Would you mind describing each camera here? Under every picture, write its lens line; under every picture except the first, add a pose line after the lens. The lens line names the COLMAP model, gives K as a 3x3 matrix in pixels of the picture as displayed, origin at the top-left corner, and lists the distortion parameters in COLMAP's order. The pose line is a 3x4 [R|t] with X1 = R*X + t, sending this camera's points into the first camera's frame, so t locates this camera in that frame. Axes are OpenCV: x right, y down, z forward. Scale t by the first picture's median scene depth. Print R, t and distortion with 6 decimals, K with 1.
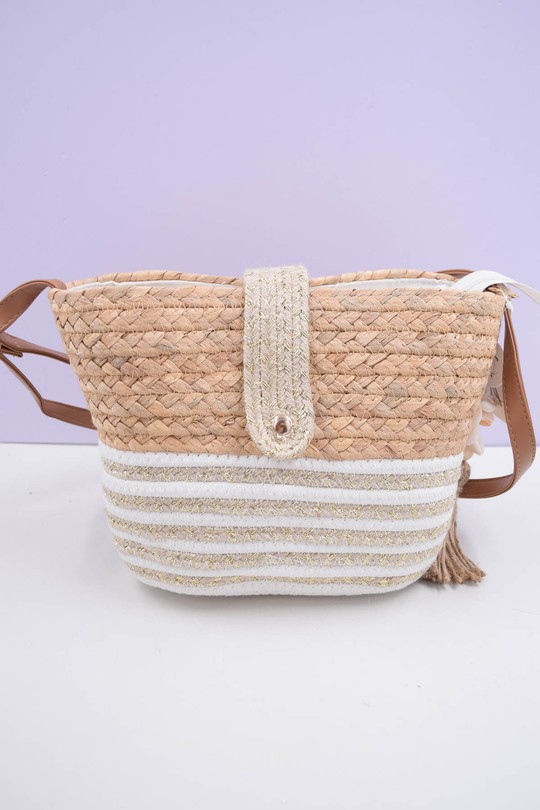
lens RADIAL K [[778.3, 0, 282.9], [0, 778.3, 425.8], [0, 0, 1]] dist [0.056407, -0.005320]
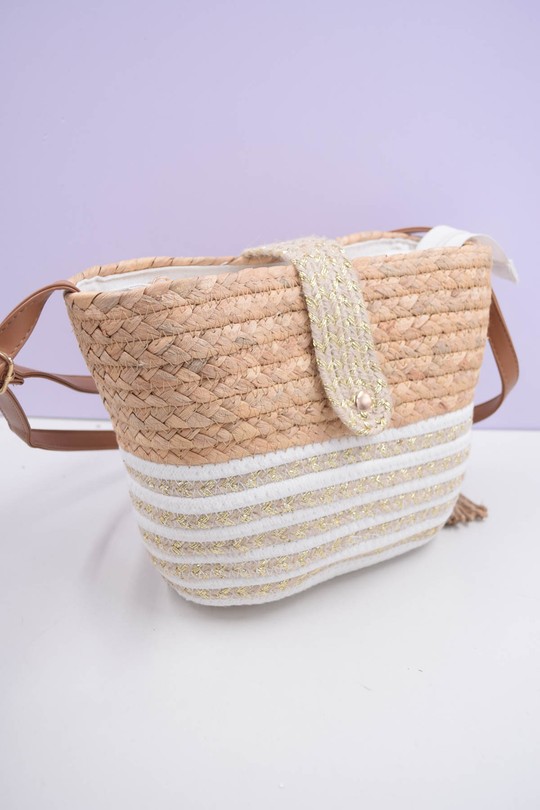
lens RADIAL K [[778.3, 0, 282.9], [0, 778.3, 425.8], [0, 0, 1]] dist [0.056407, -0.005320]
pose [[0.854493, -0.201996, 0.478580, -0.551070], [0.182142, 0.979314, 0.088133, -0.074037], [-0.486483, 0.011860, 0.873609, 0.193525]]
